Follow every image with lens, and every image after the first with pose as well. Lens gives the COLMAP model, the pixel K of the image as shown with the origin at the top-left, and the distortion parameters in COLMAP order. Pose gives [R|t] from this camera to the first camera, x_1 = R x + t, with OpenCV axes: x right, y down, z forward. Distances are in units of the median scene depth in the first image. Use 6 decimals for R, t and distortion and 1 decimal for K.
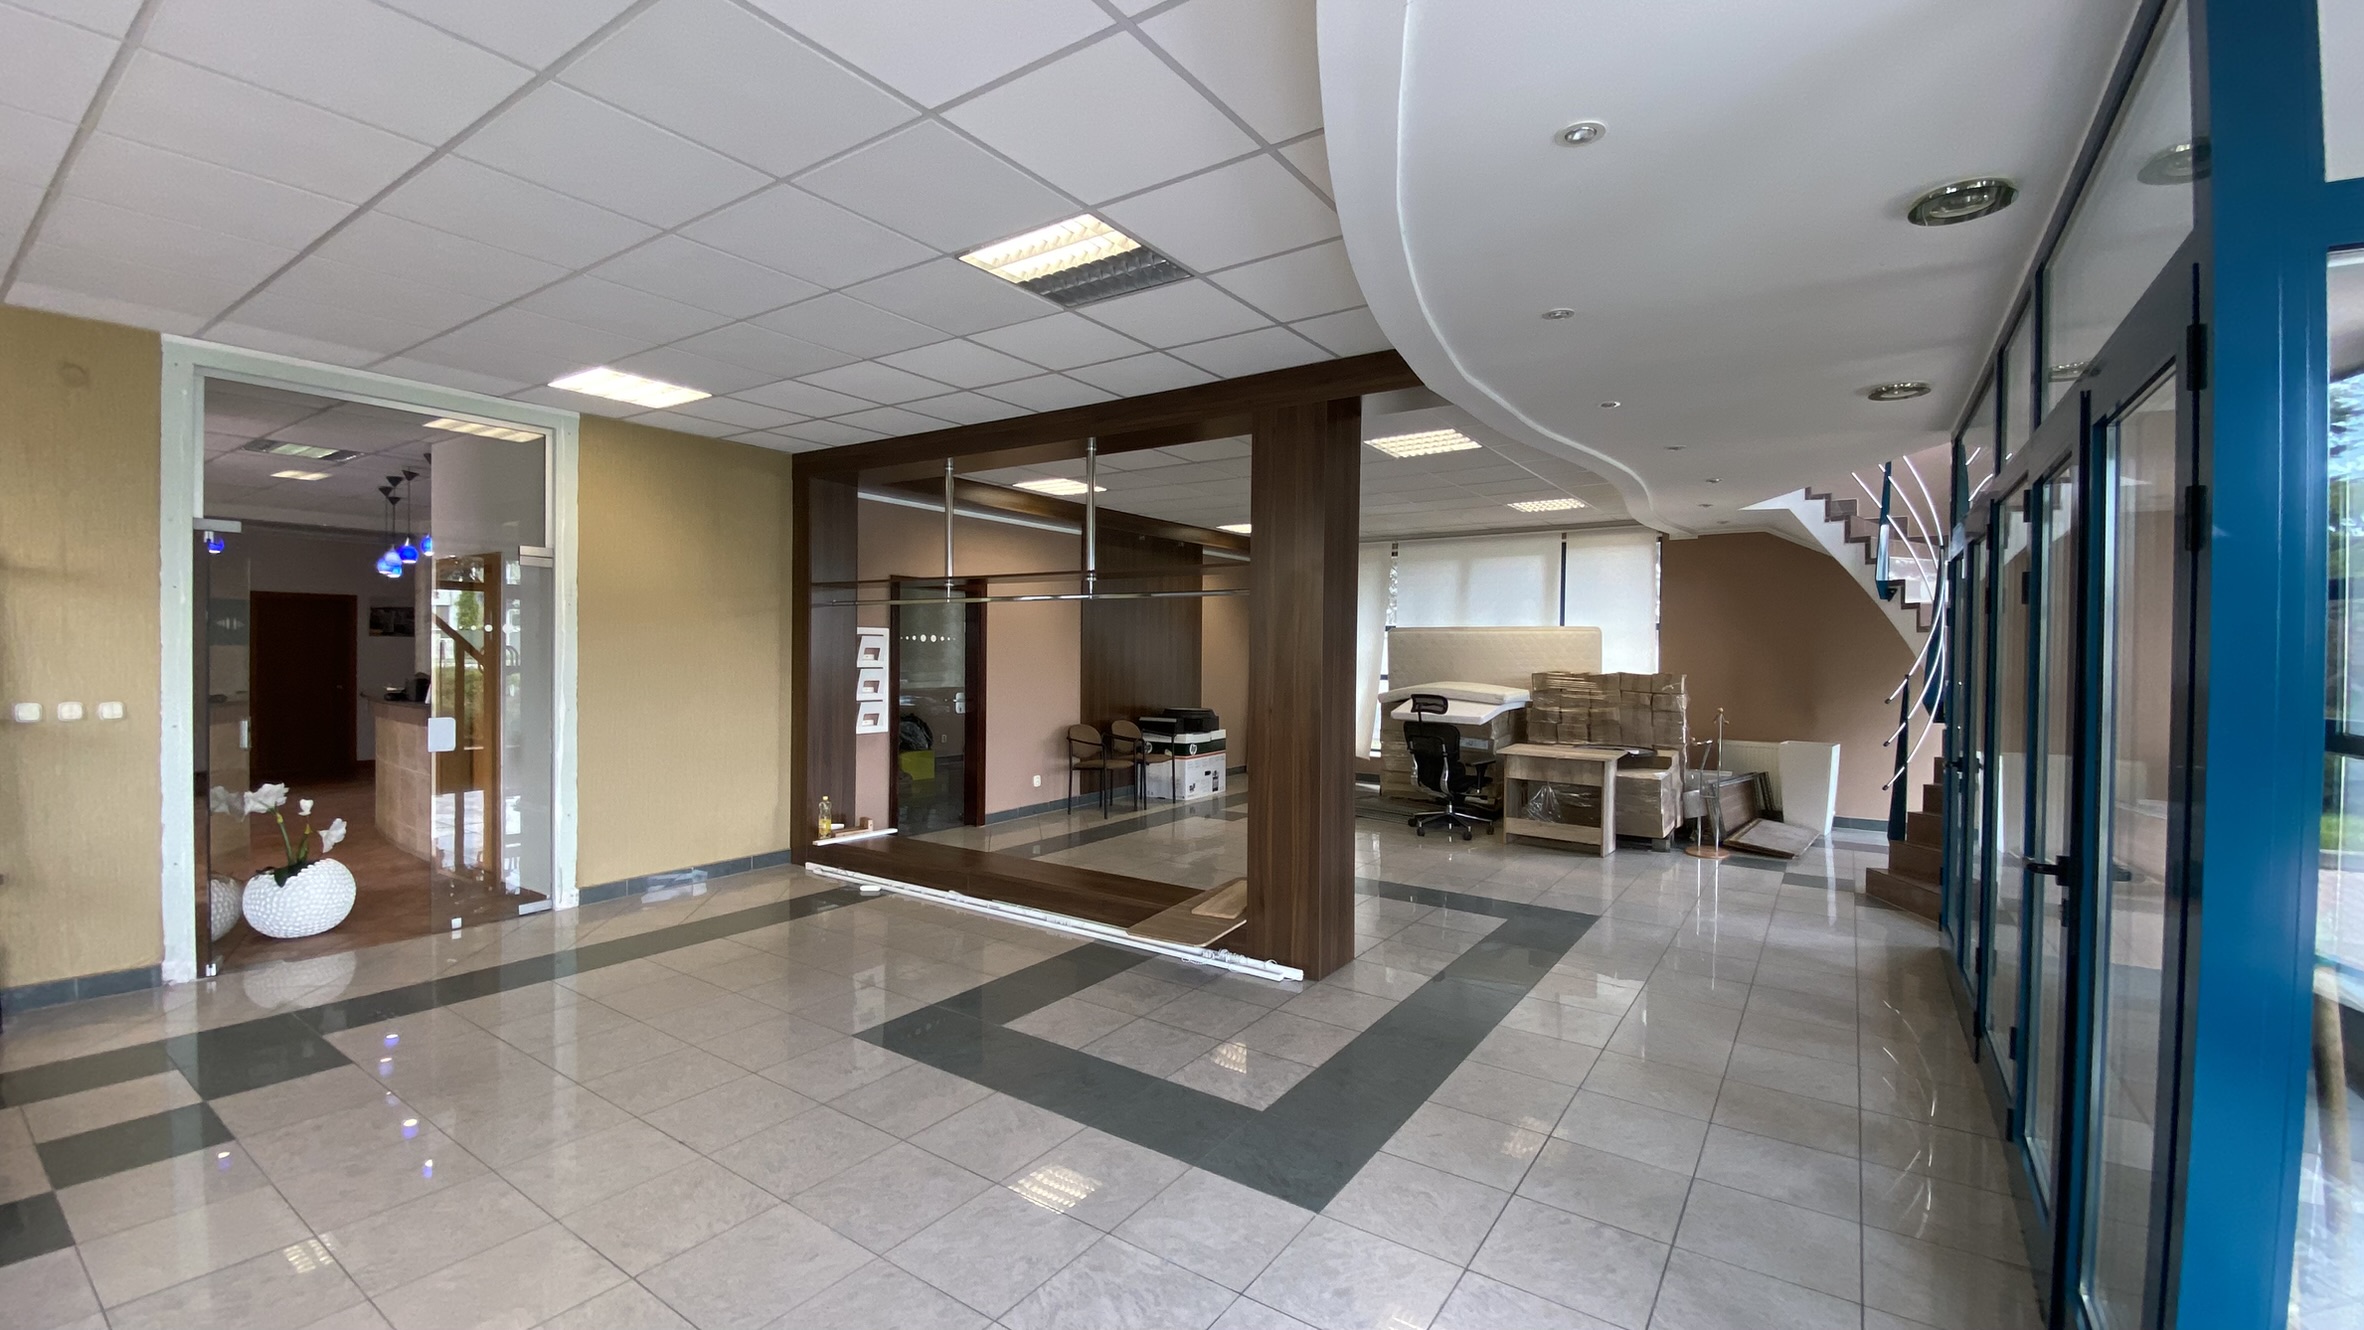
lens RADIAL K [[967.6, 0, 1174.5], [0, 967.6, 662.7], [0, 0, 1]] dist [-0.001413, -0.000578]
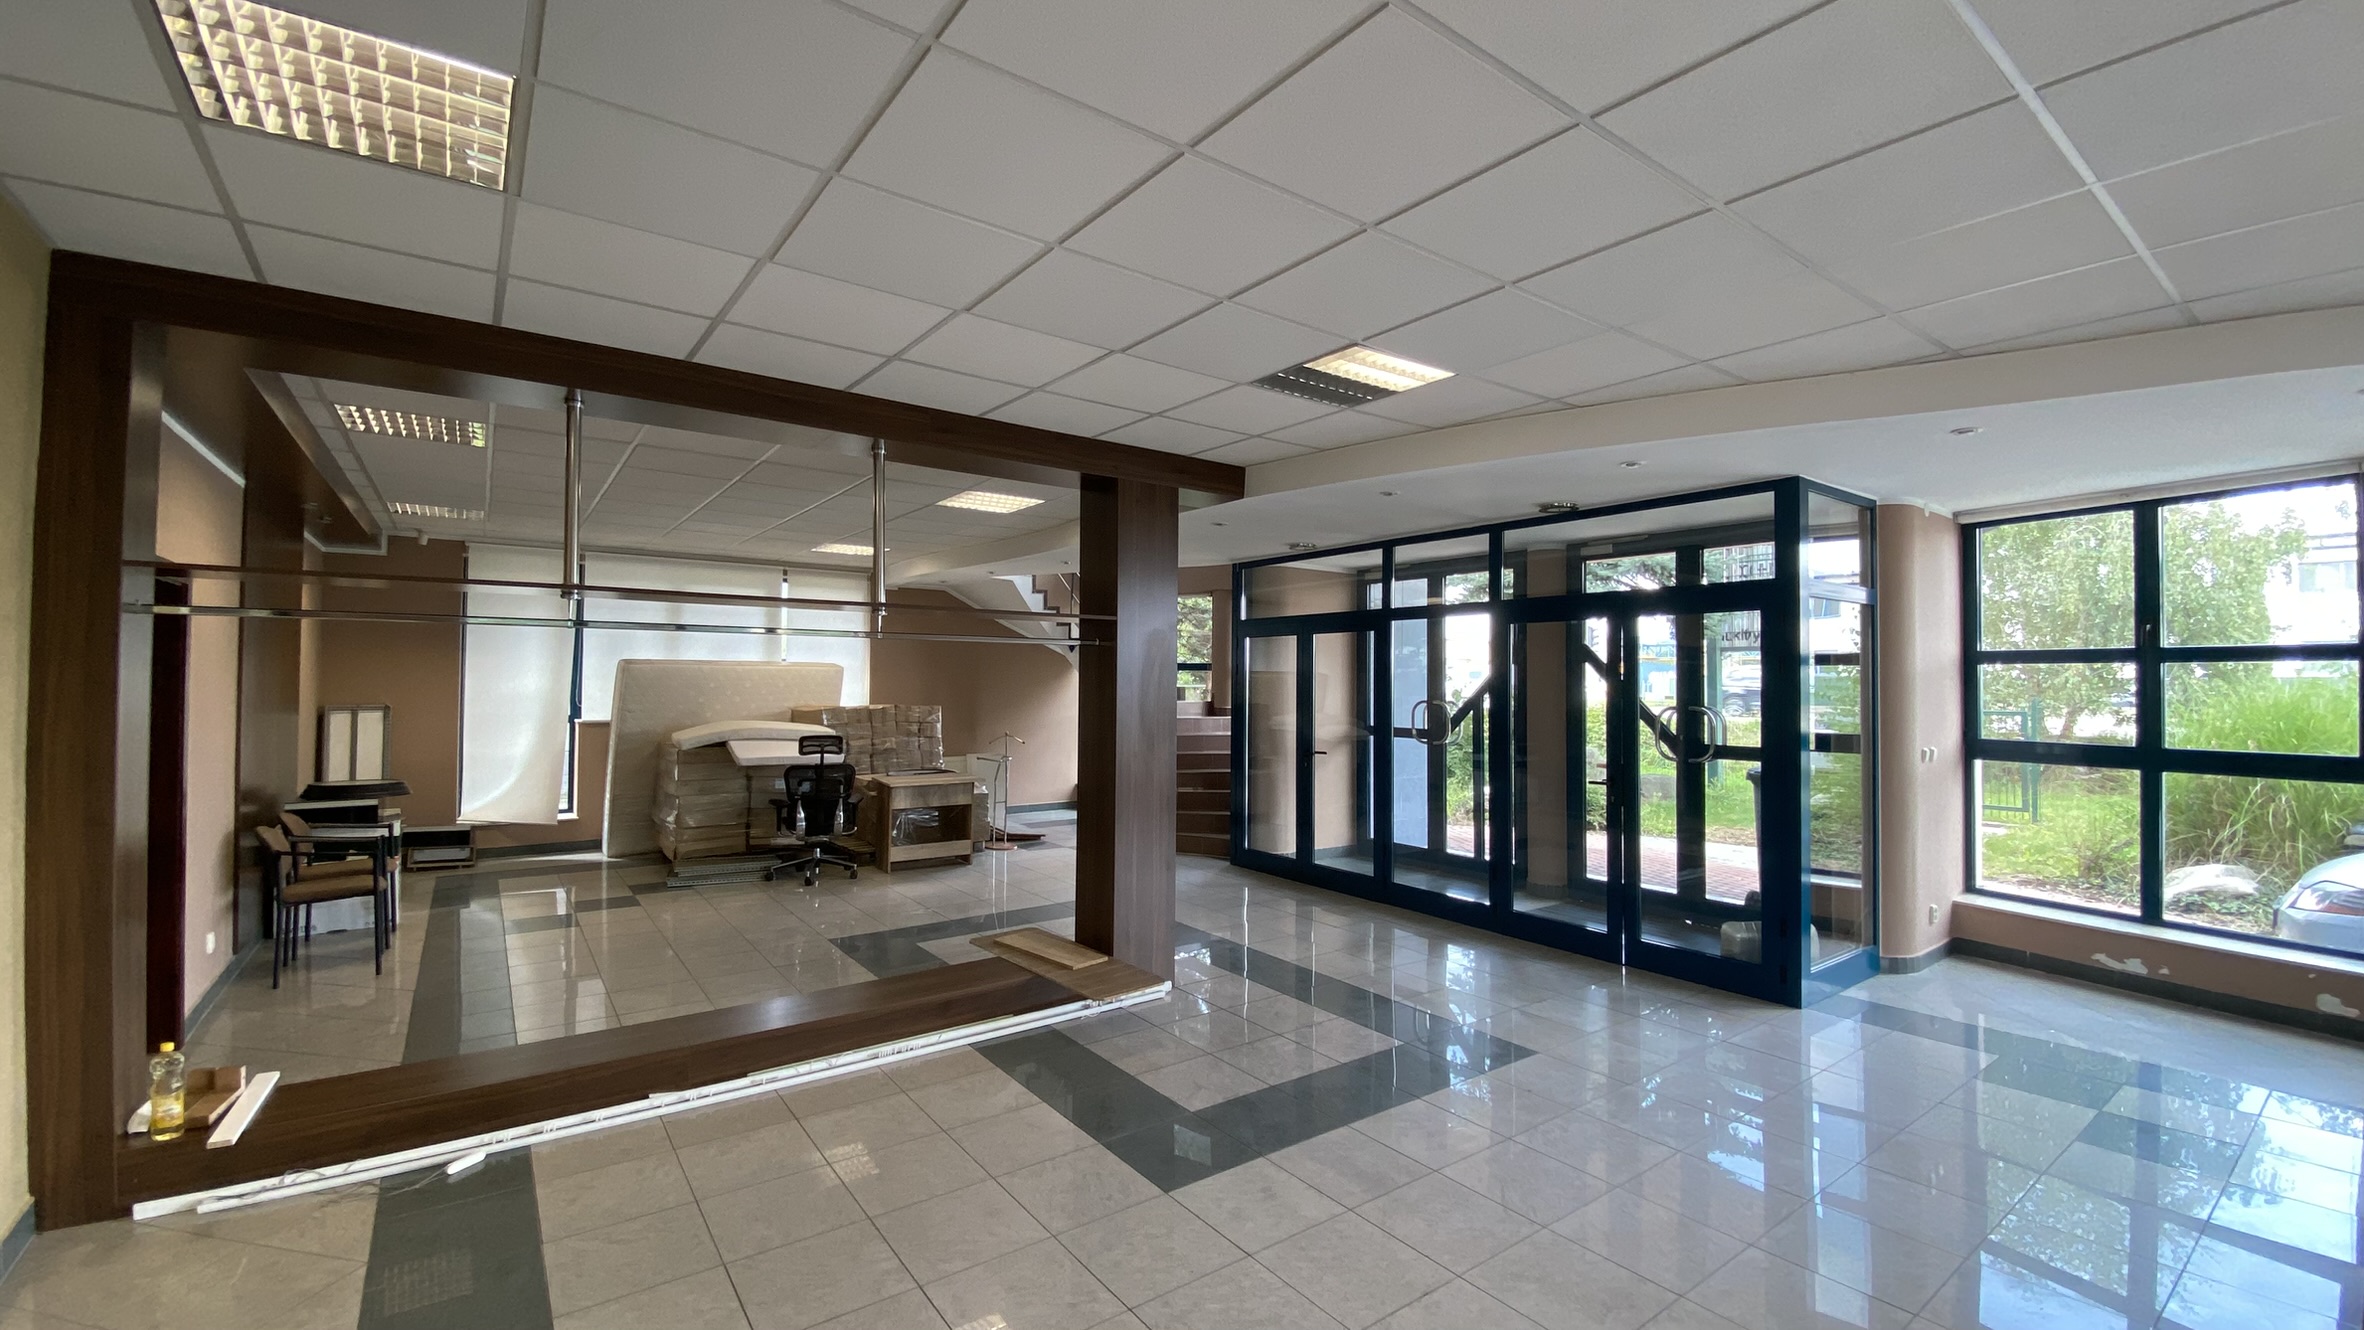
lens RADIAL K [[967.6, 0, 1180.9], [0, 967.6, 661.8], [0, 0, 1]] dist [-0.001413, -0.000578]
pose [[0.297837, 0.013507, 0.954521, -0.797597], [0.004064, 0.999873, -0.015417, -0.034107], [-0.954608, 0.008471, 0.297744, 0.536217]]
